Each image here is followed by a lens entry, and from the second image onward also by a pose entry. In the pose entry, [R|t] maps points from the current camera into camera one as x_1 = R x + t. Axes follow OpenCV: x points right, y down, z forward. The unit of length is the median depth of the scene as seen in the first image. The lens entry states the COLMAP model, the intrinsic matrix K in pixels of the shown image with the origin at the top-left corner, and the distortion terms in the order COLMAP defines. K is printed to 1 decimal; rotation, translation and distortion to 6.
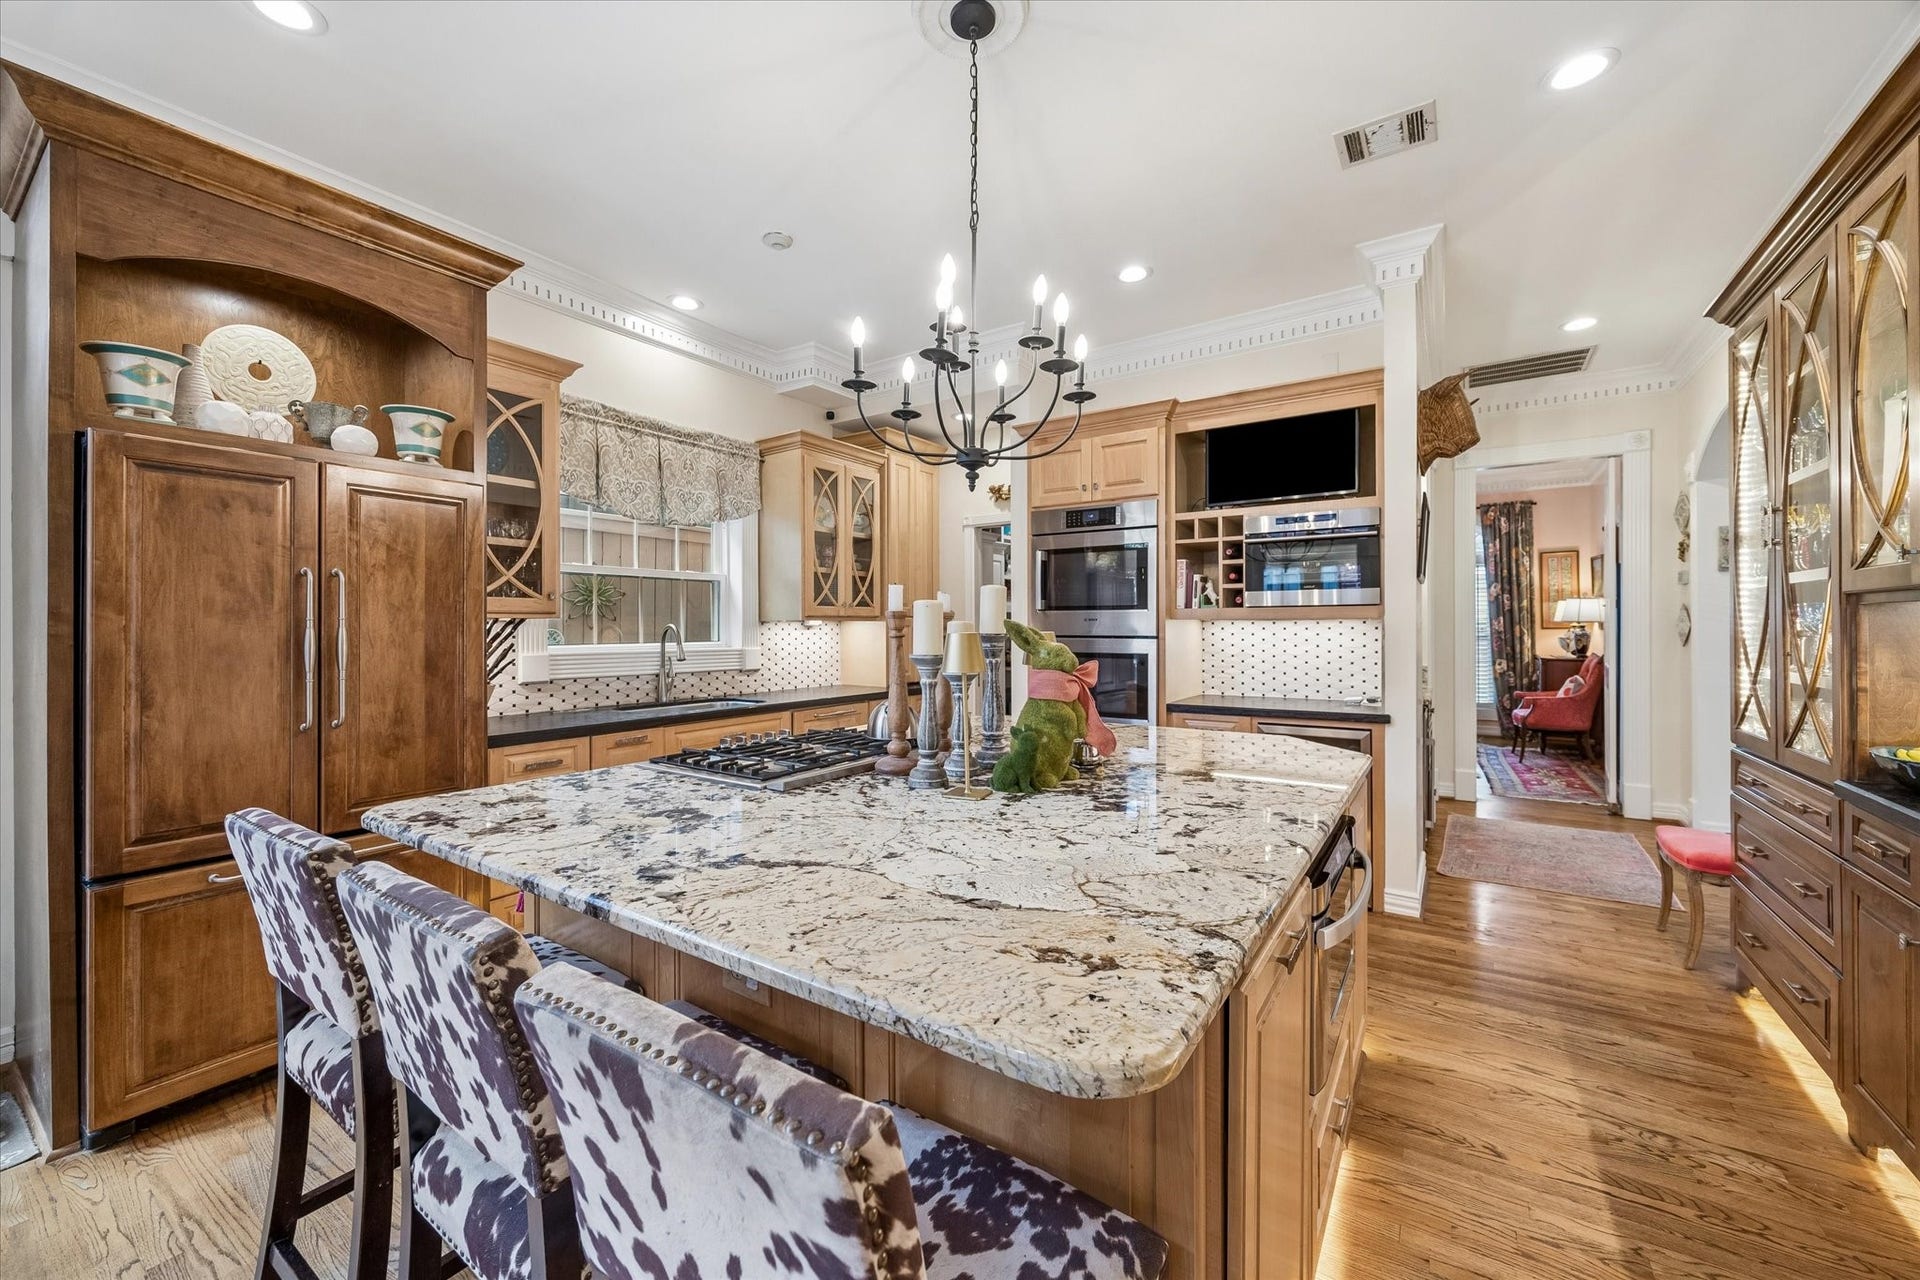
lens RADIAL K [[738.0, 0, 966.4], [0, 738.0, 632.4], [0, 0, 1]] dist [-0.017474, -0.000032]
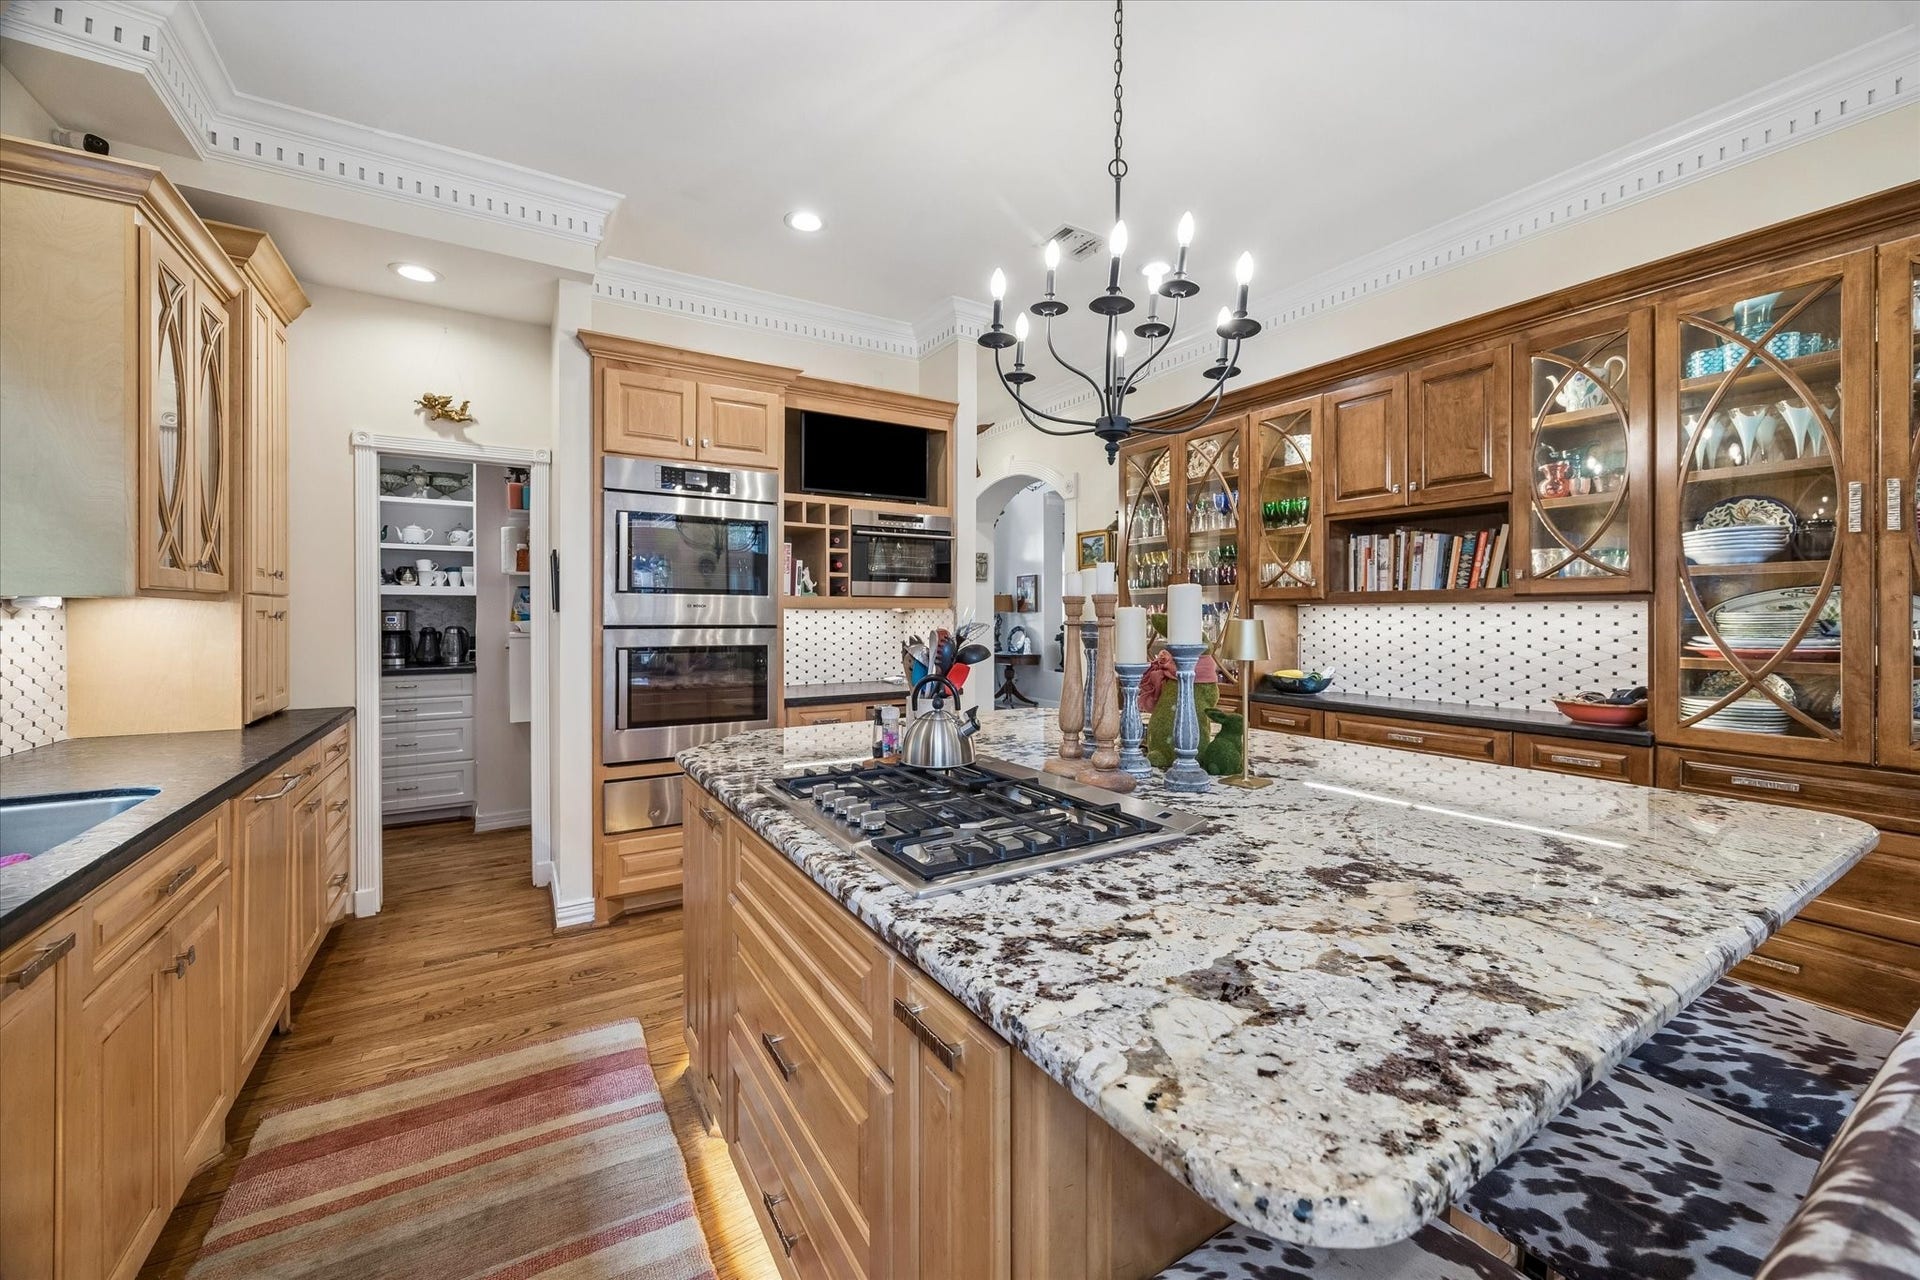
lens RADIAL K [[738.0, 0, 963.2], [0, 738.0, 621.1], [0, 0, 1]] dist [-0.017474, -0.000032]
pose [[0.412895, -0.002953, 0.910774, -0.469685], [0.003468, 0.999993, 0.001670, -0.000886], [-0.910772, 0.002469, 0.412902, 0.416875]]
